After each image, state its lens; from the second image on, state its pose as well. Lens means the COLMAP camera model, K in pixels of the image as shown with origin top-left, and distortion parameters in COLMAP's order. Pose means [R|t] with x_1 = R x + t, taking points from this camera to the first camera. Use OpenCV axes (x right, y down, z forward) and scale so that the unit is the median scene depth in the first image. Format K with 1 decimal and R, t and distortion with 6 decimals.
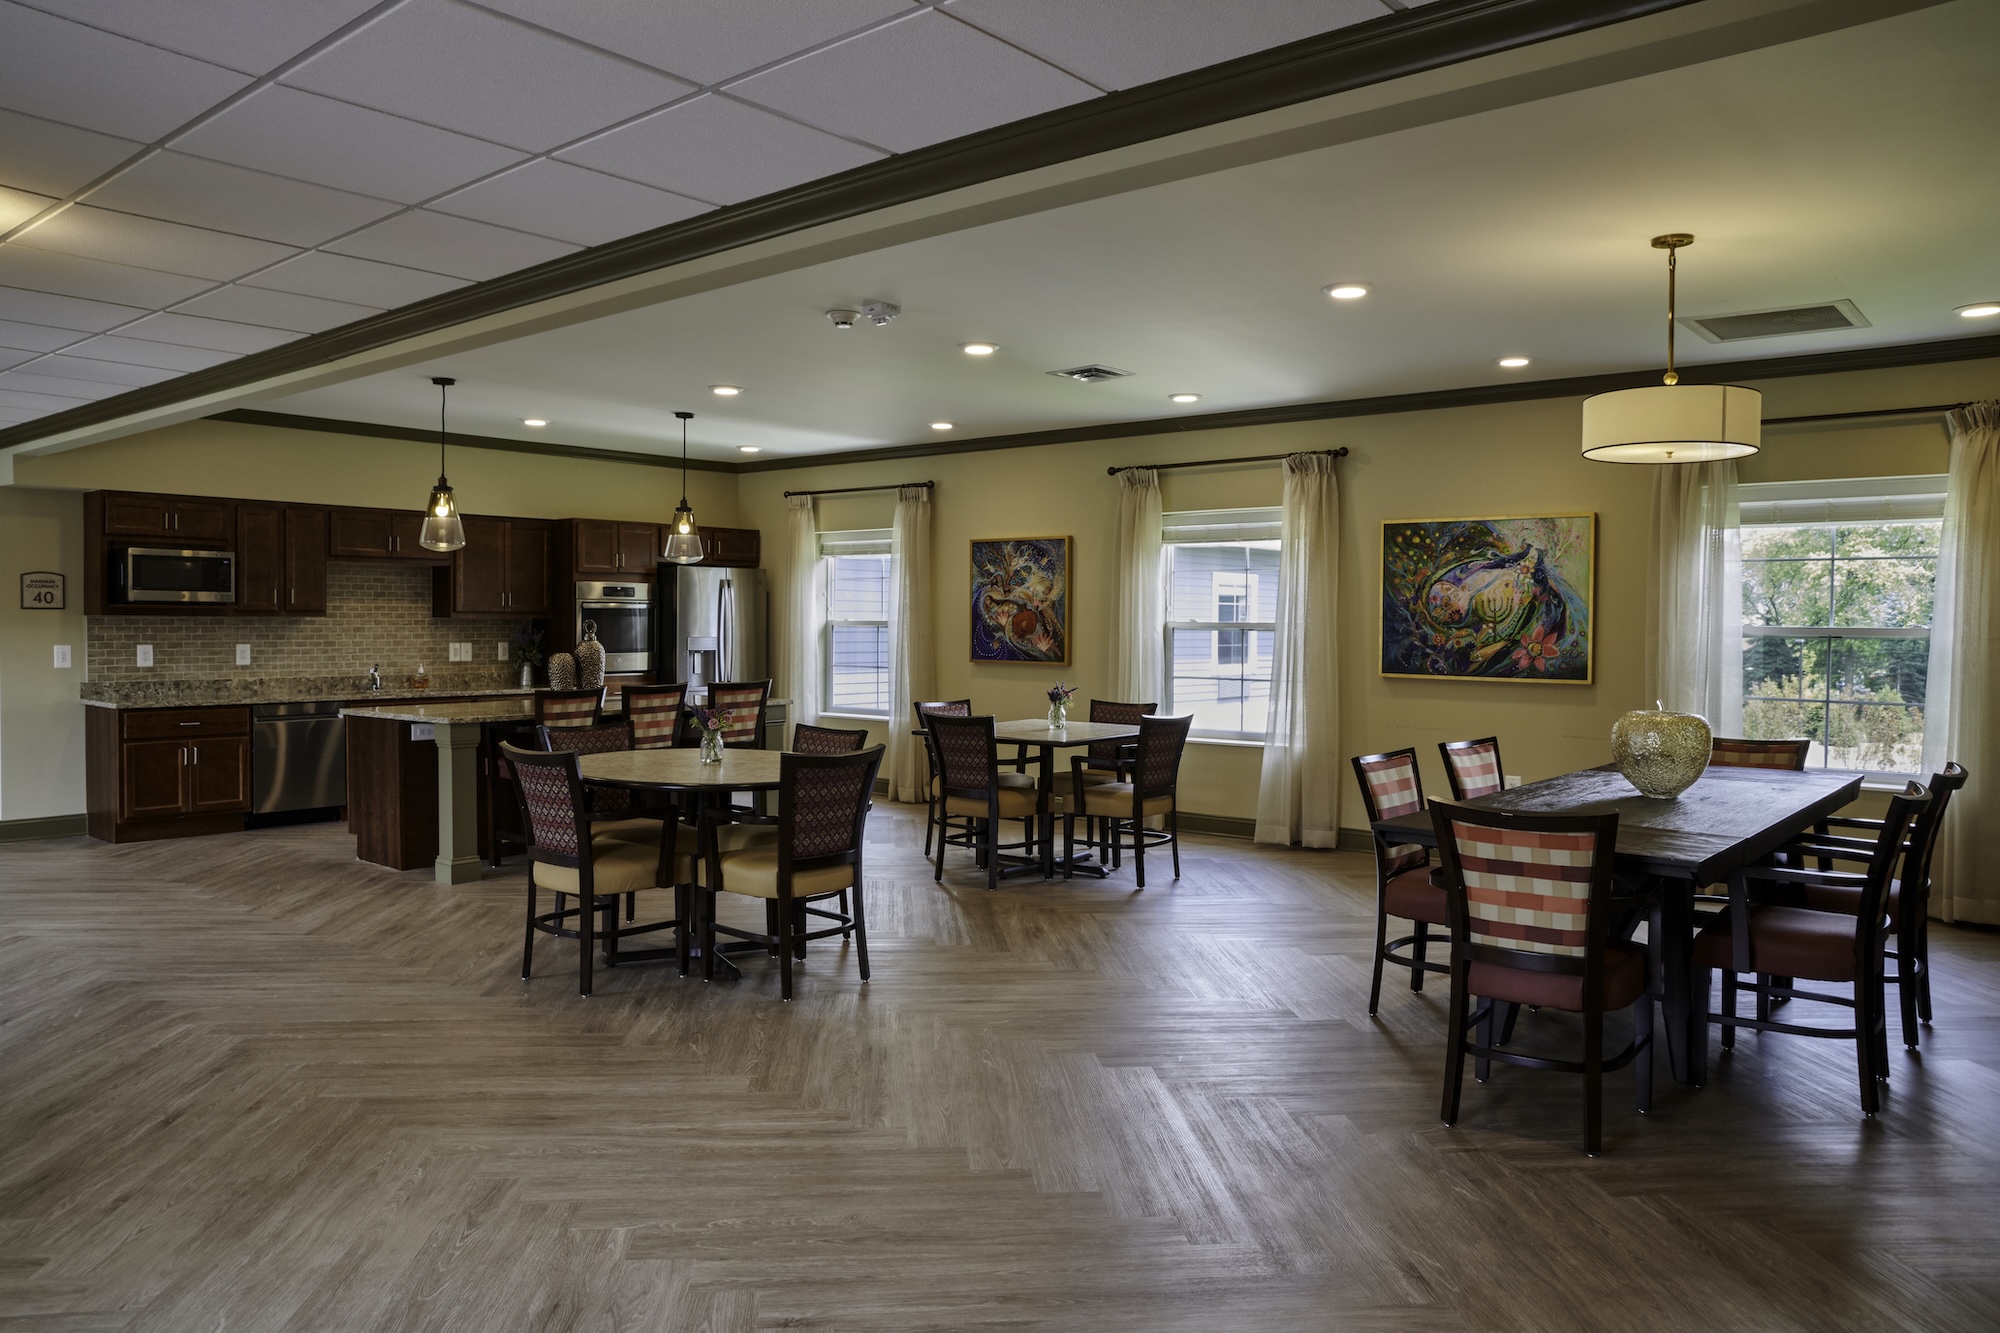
lens RADIAL K [[1419.4, 0, 1014.6], [0, 1419.4, 673.0], [0, 0, 1]] dist [-0.125319, 0.136580]
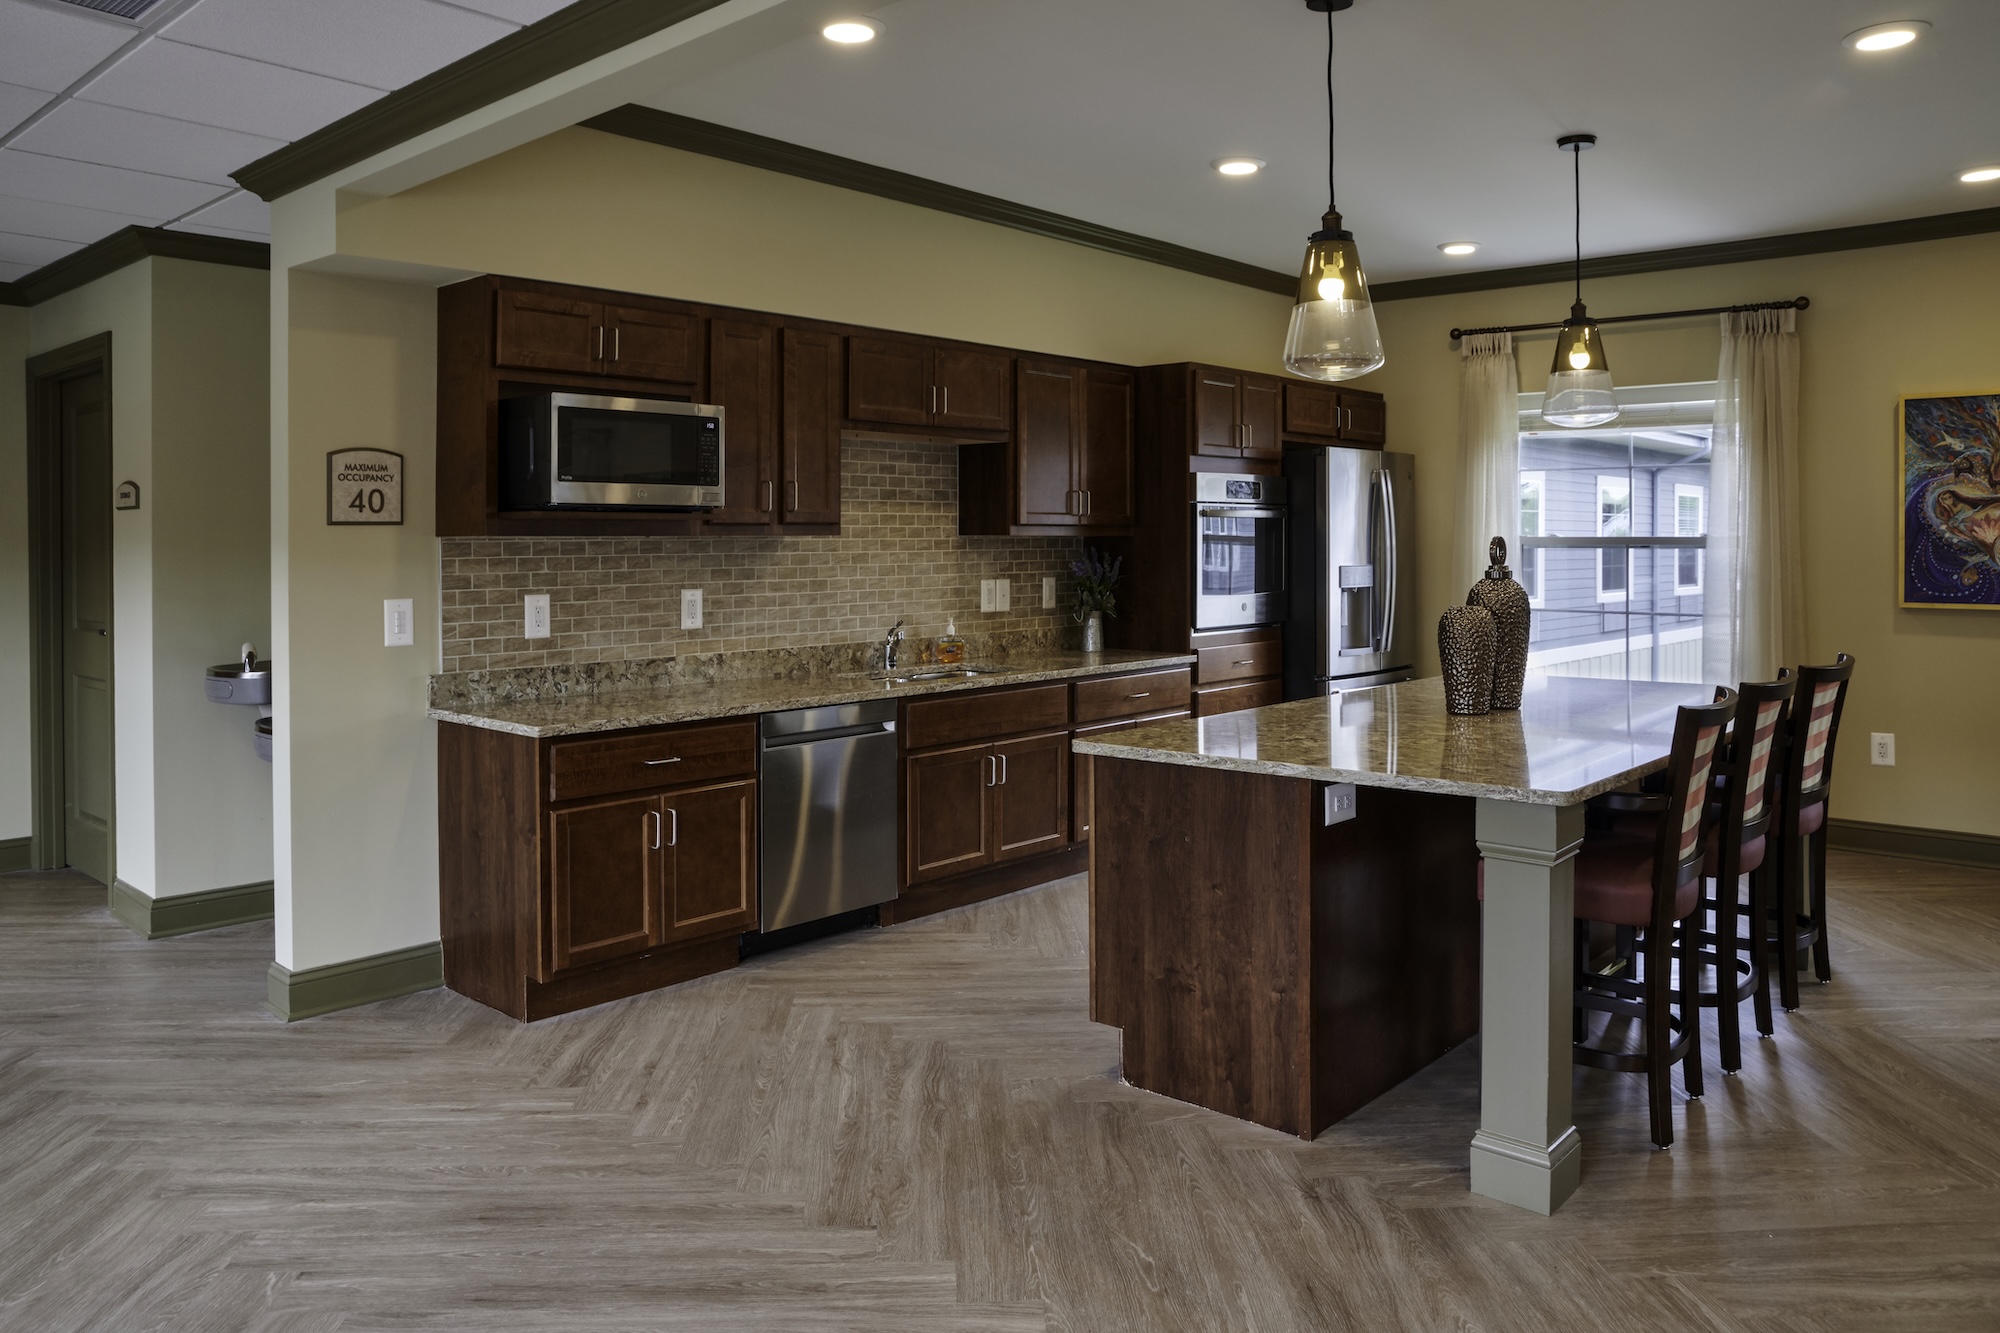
lens RADIAL K [[1428.0, 0, 996.4], [0, 1428.0, 545.1], [0, 0, 1]] dist [-0.048496, 0.002283]
pose [[0.999687, -0.008482, -0.023517, -0.460496], [0.007799, 0.999550, -0.028967, -0.022568], [0.023752, 0.028775, 0.999304, 0.497963]]
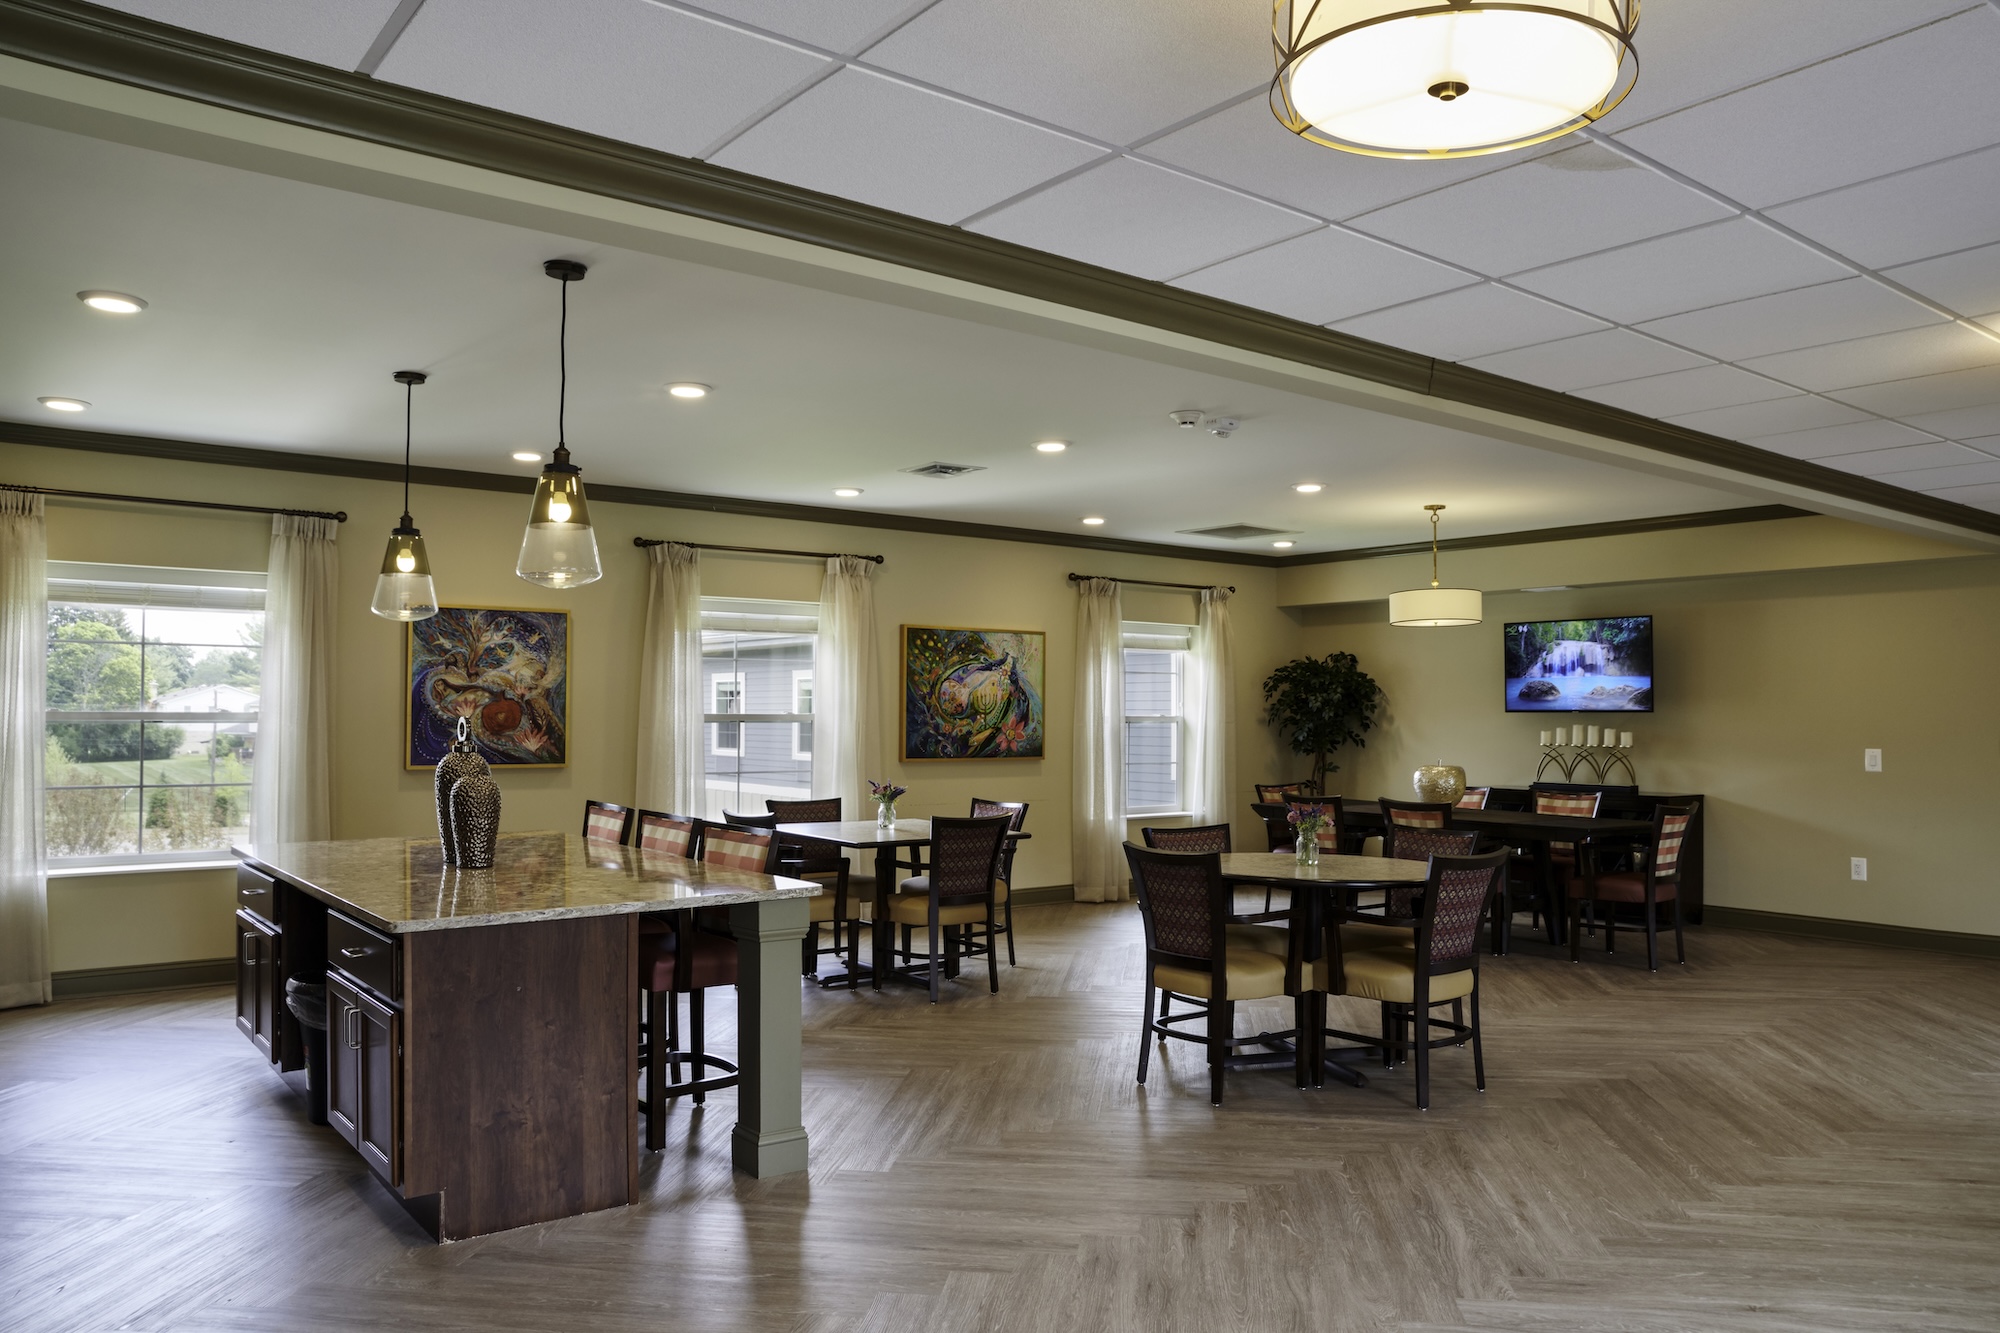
lens RADIAL K [[1419.4, 0, 1014.6], [0, 1419.4, 673.0], [0, 0, 1]] dist [-0.125319, 0.136580]
pose [[0.197140, 0.021375, 0.980142, -0.802185], [0.030594, 0.999141, -0.027943, -0.032709], [-0.979898, 0.035495, 0.196316, 0.653662]]
